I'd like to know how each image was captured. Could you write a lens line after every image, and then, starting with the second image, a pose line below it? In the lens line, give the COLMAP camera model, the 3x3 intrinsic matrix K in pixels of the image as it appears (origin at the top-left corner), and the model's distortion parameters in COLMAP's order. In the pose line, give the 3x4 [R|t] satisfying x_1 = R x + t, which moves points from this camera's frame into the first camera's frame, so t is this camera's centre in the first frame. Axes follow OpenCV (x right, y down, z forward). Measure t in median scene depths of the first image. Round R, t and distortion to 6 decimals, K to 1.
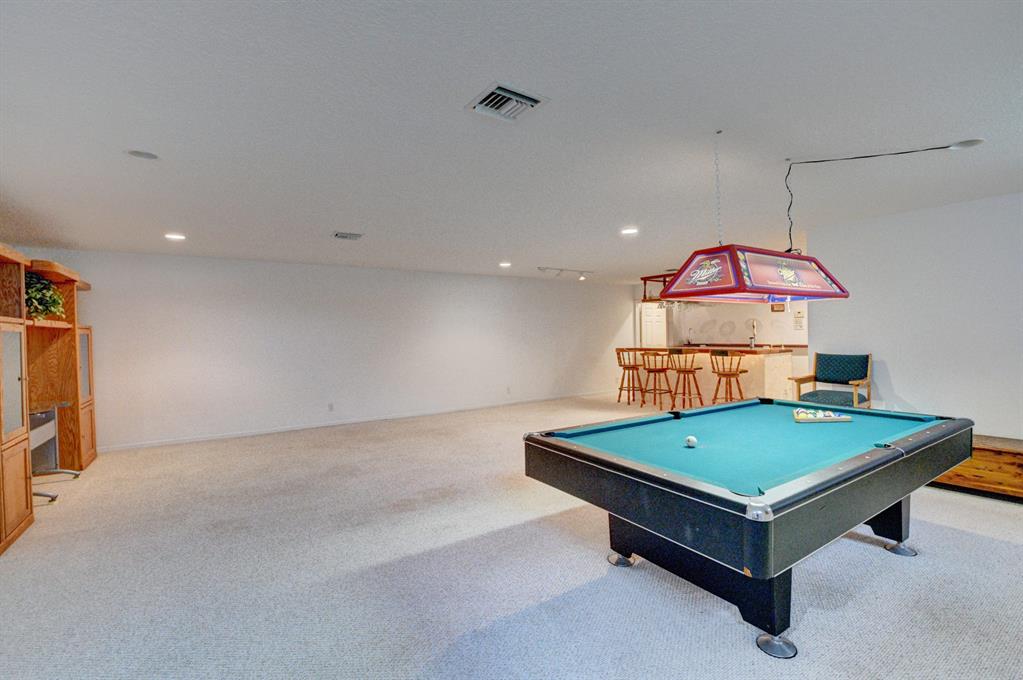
lens RADIAL K [[451.4, 0, 507.9], [0, 451.4, 334.5], [0, 0, 1]] dist [0.004738, -0.015540]
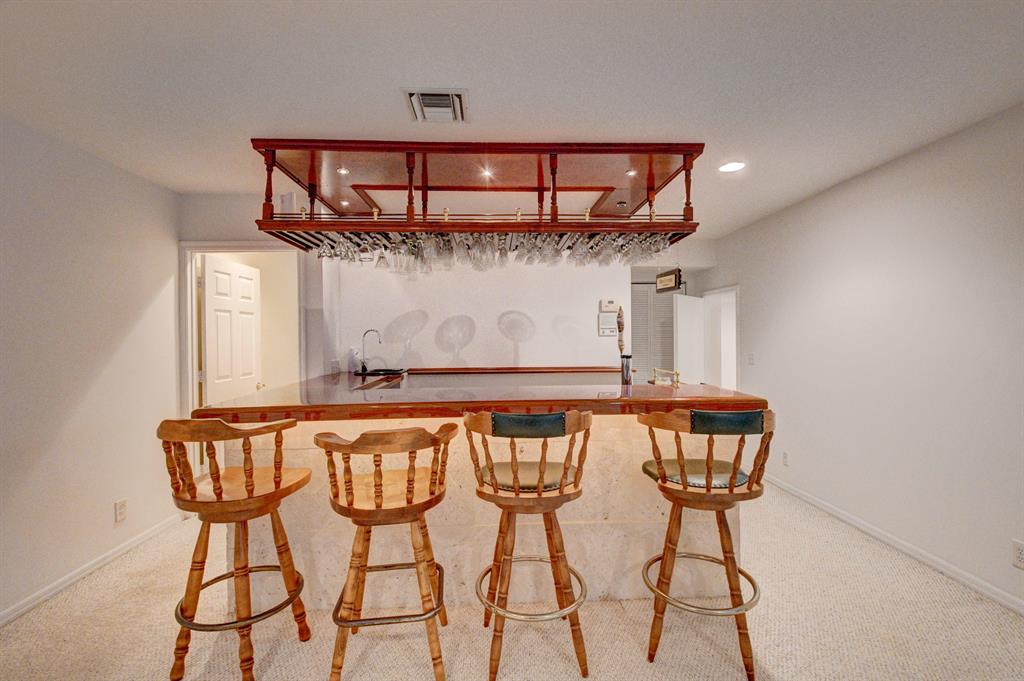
lens RADIAL K [[451.9, 0, 510.9], [0, 451.9, 337.0], [0, 0, 1]] dist [0.004738, -0.015540]
pose [[0.509355, 0.006291, 0.860534, 0.157416], [0.002943, 0.999955, -0.009053, -0.004618], [-0.860552, 0.007144, 0.509313, 0.813053]]
